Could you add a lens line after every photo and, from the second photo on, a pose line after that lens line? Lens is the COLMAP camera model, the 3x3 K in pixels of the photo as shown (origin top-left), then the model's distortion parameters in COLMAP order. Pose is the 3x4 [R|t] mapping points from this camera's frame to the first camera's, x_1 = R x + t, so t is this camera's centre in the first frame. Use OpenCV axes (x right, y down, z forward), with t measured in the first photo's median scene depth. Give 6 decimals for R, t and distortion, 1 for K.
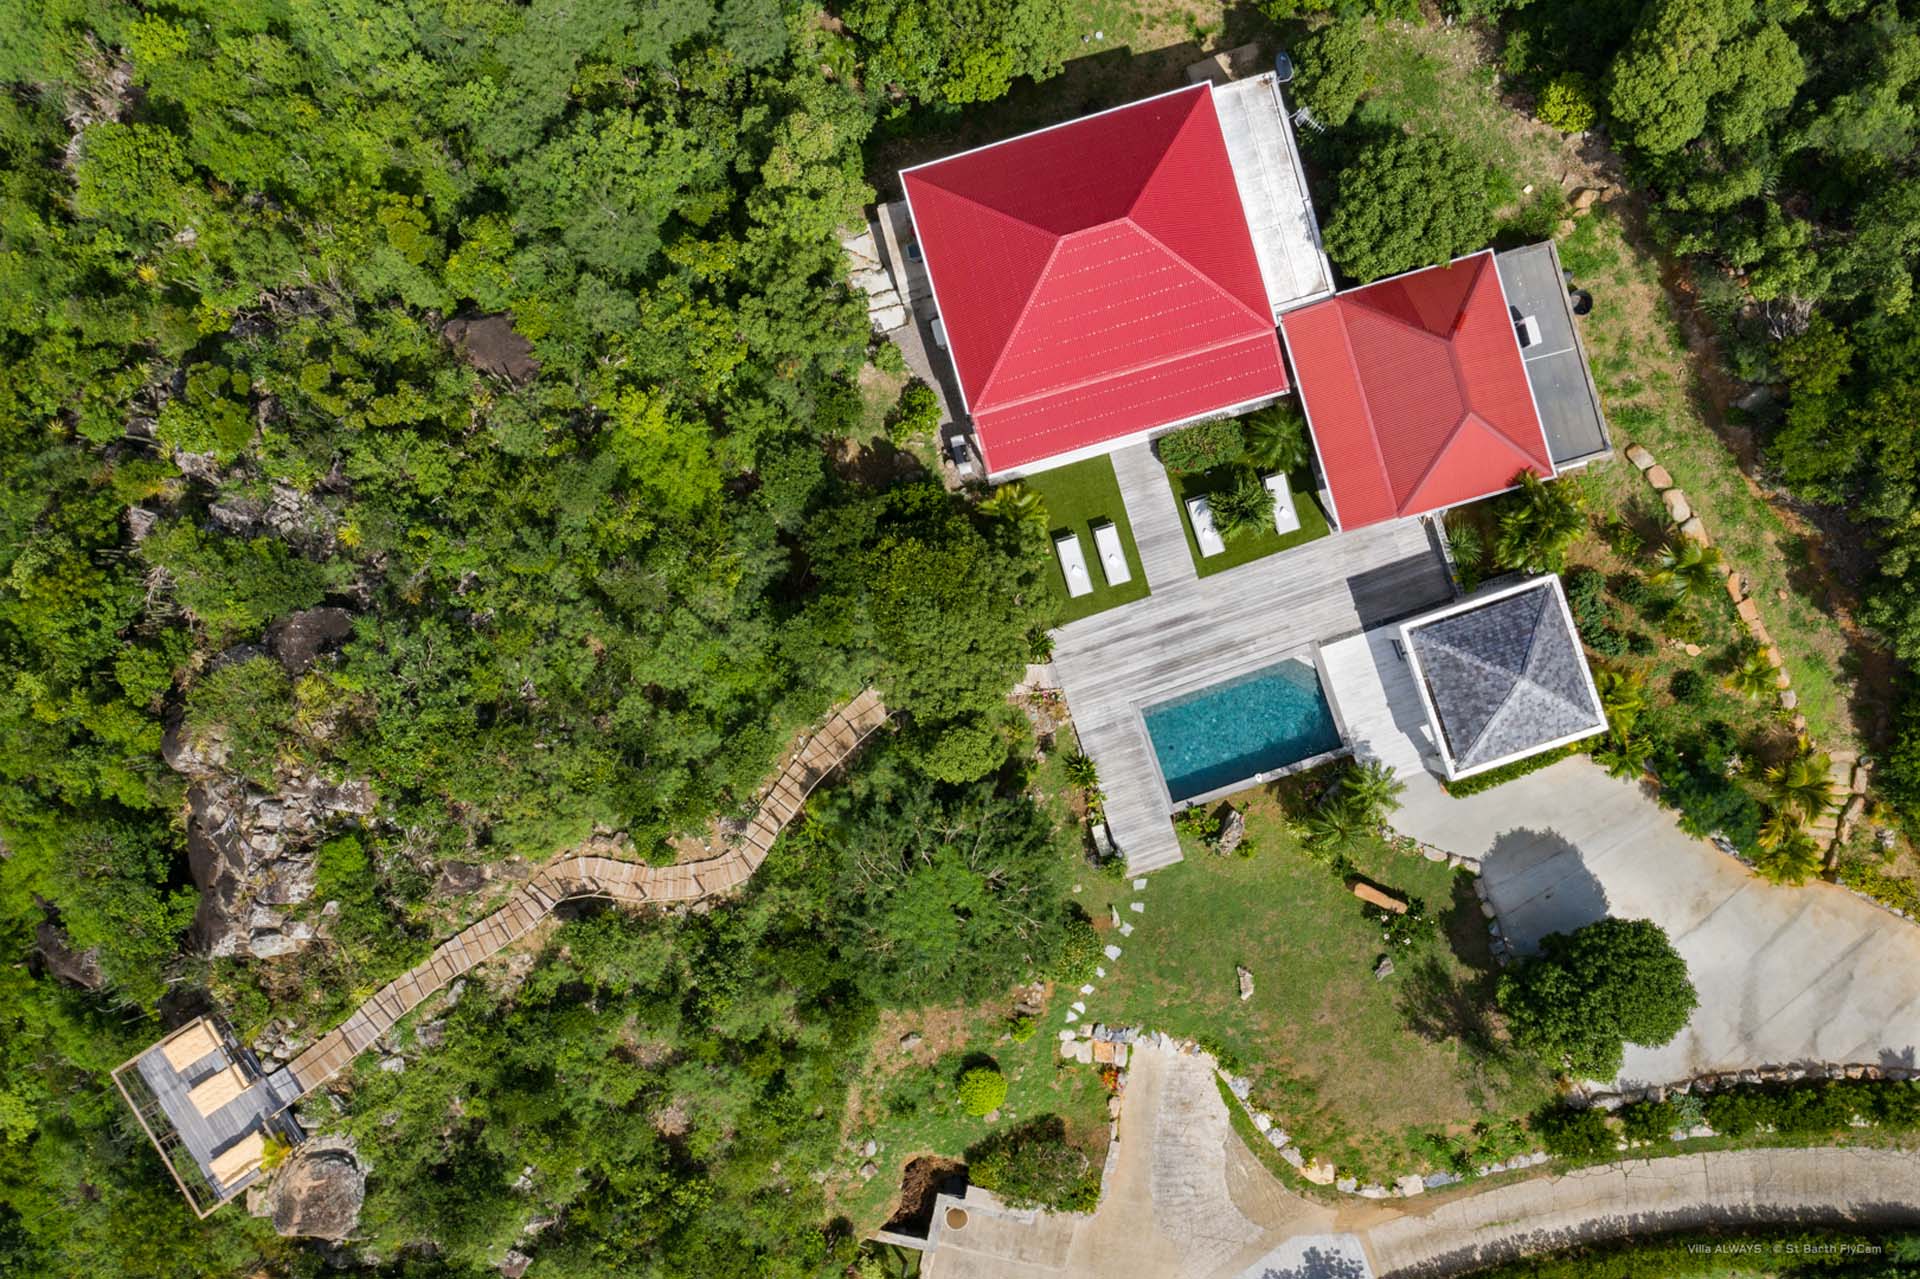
lens RADIAL K [[1476.6, 0, 960.0], [0, 1476.6, 639.5], [0, 0, 1]] dist [-0.009781, 0.000547]
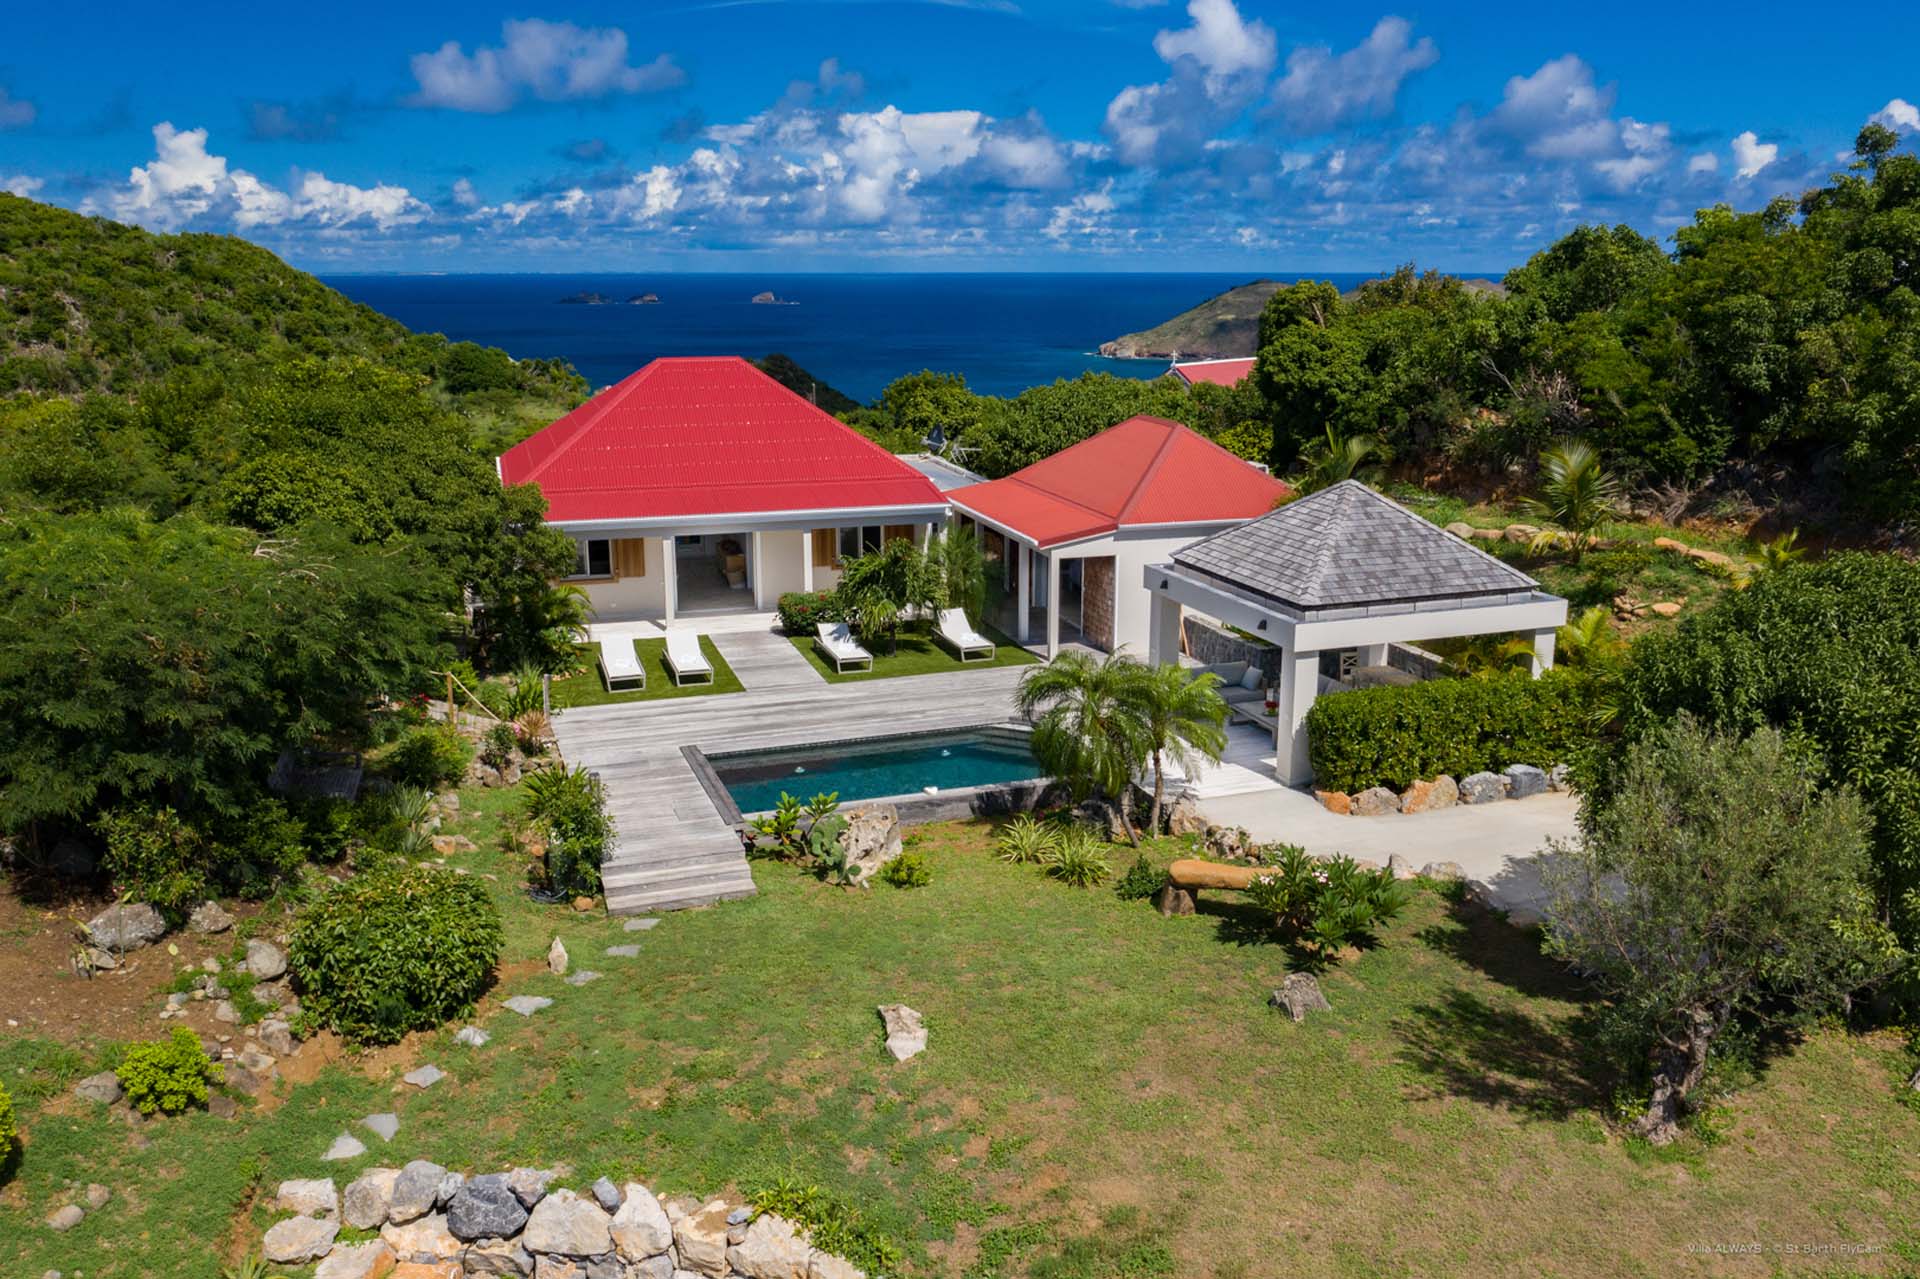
lens RADIAL K [[1537.4, 0, 948.3], [0, 1537.4, 643.8], [0, 0, 1]] dist [-0.016141, 0.012480]
pose [[0.999516, 0.023167, 0.020744, 0.195941], [0.014780, 0.233014, -0.972361, 0.554665], [-0.027361, 0.972197, 0.232559, 0.838712]]
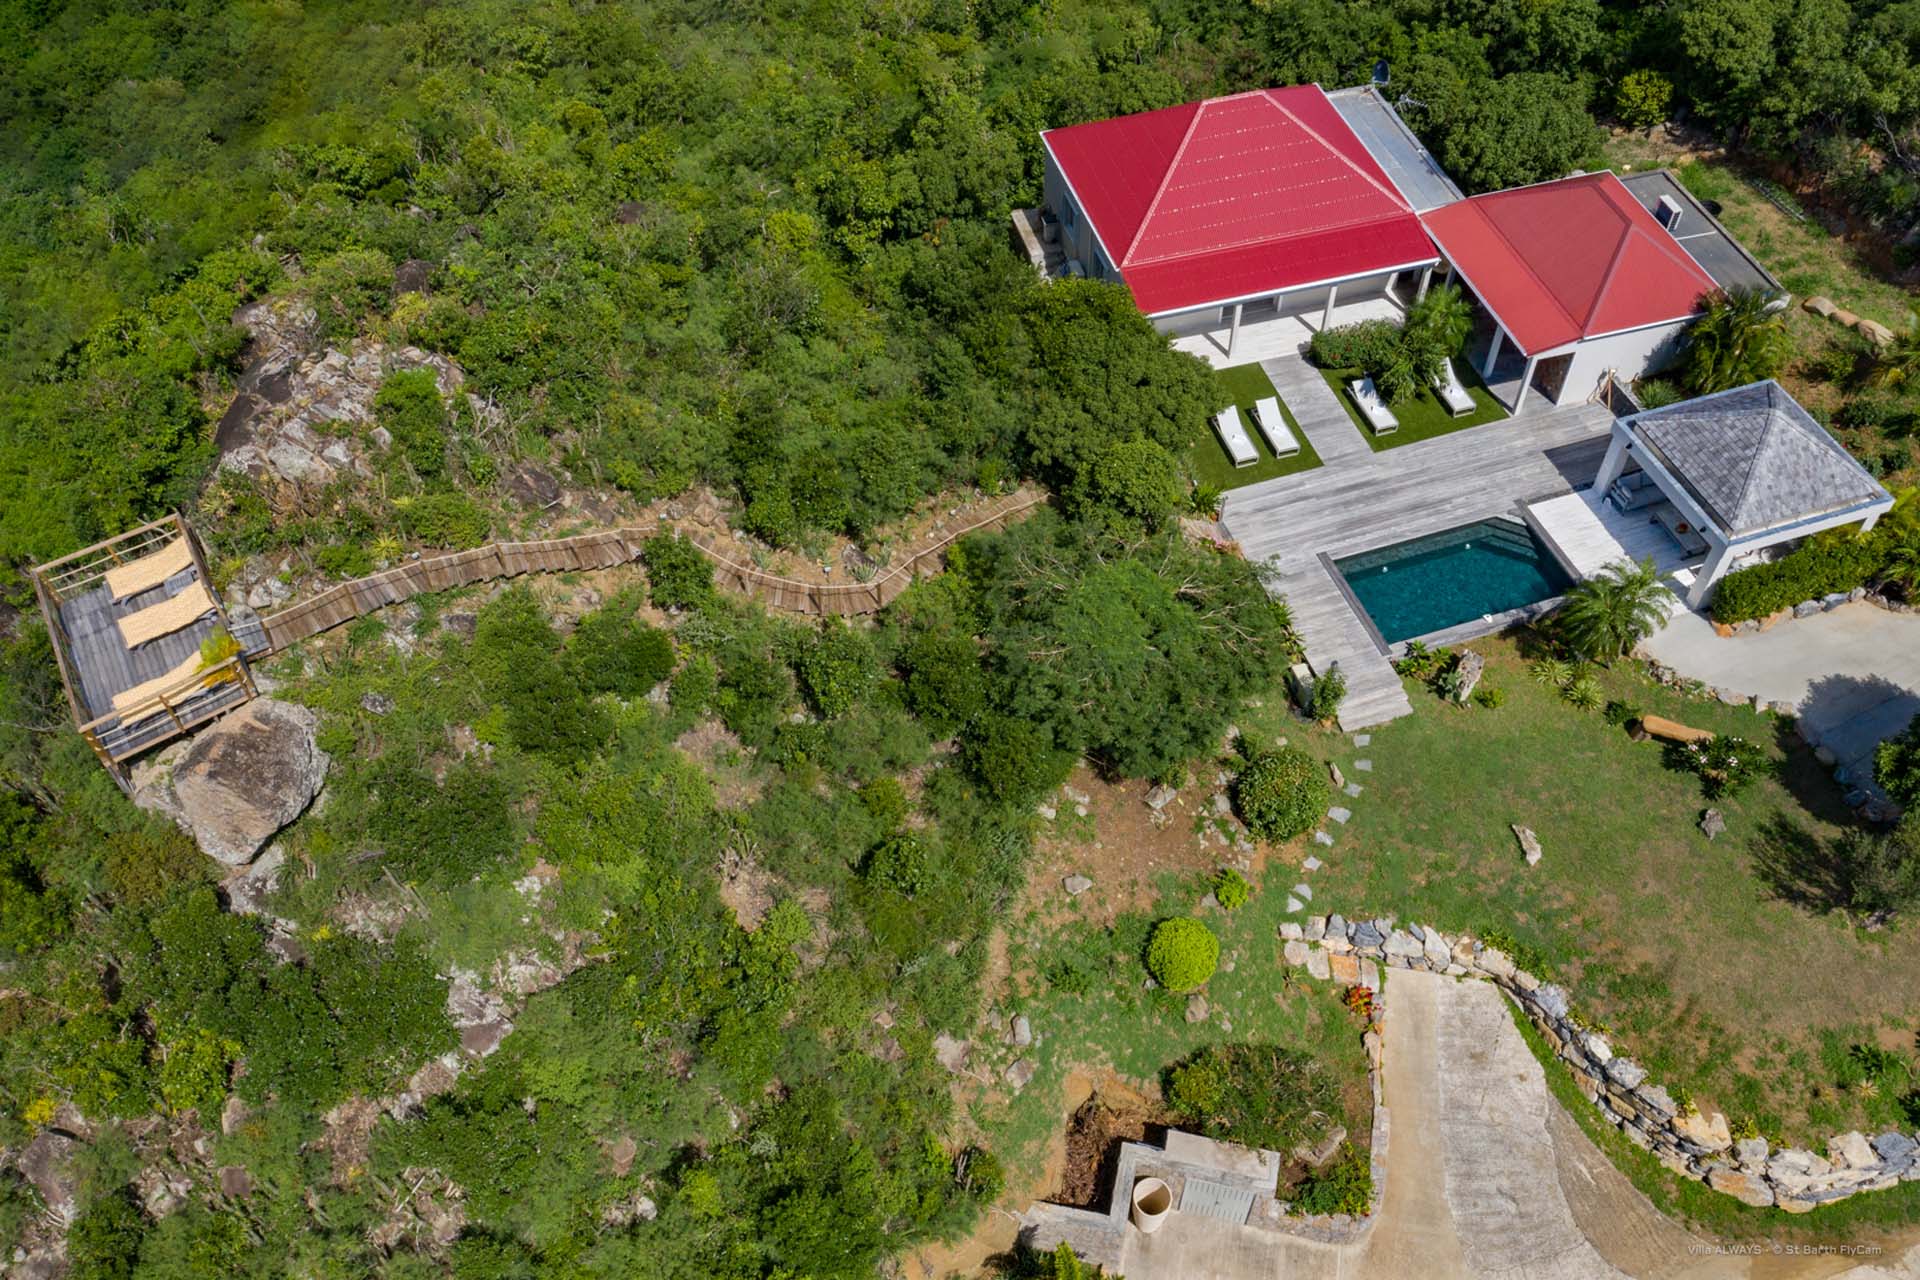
lens RADIAL K [[1550.8, 0, 939.7], [0, 1550.8, 637.1], [0, 0, 1]] dist [-0.009026, 0.001195]
pose [[0.999866, 0.012964, -0.009959, -0.093070], [-0.016333, 0.766456, -0.642090, 0.656814], [-0.000691, 0.642167, 0.766565, 0.346488]]
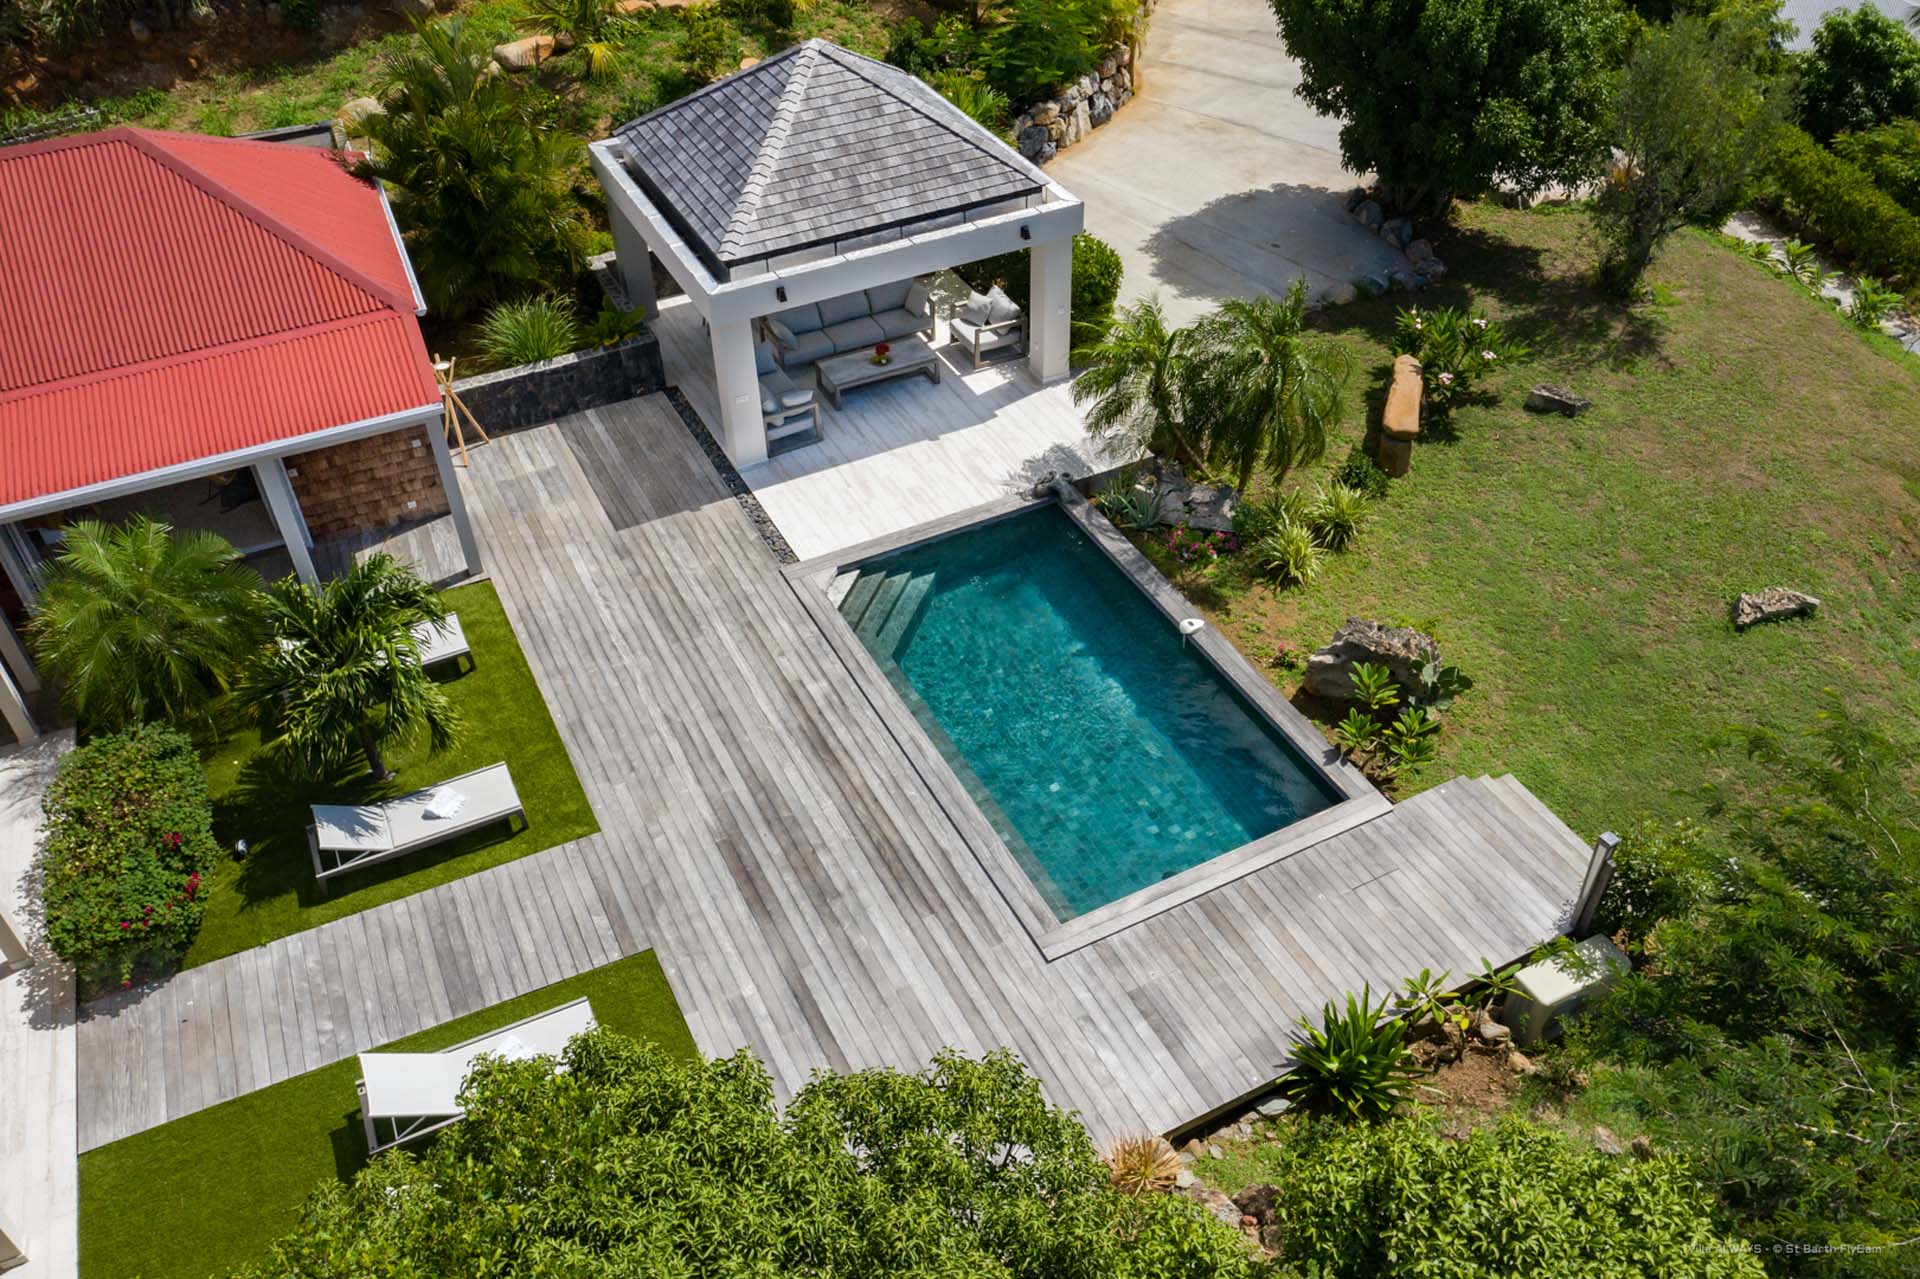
lens RADIAL K [[1521.6, 0, 953.1], [0, 1521.6, 641.2], [0, 0, 1]] dist [-0.024161, 0.009504]
pose [[-0.143467, -0.622742, 0.769162, -0.062152], [0.989154, -0.114966, 0.091420, 0.006324], [0.031496, 0.773935, 0.632481, 0.776066]]
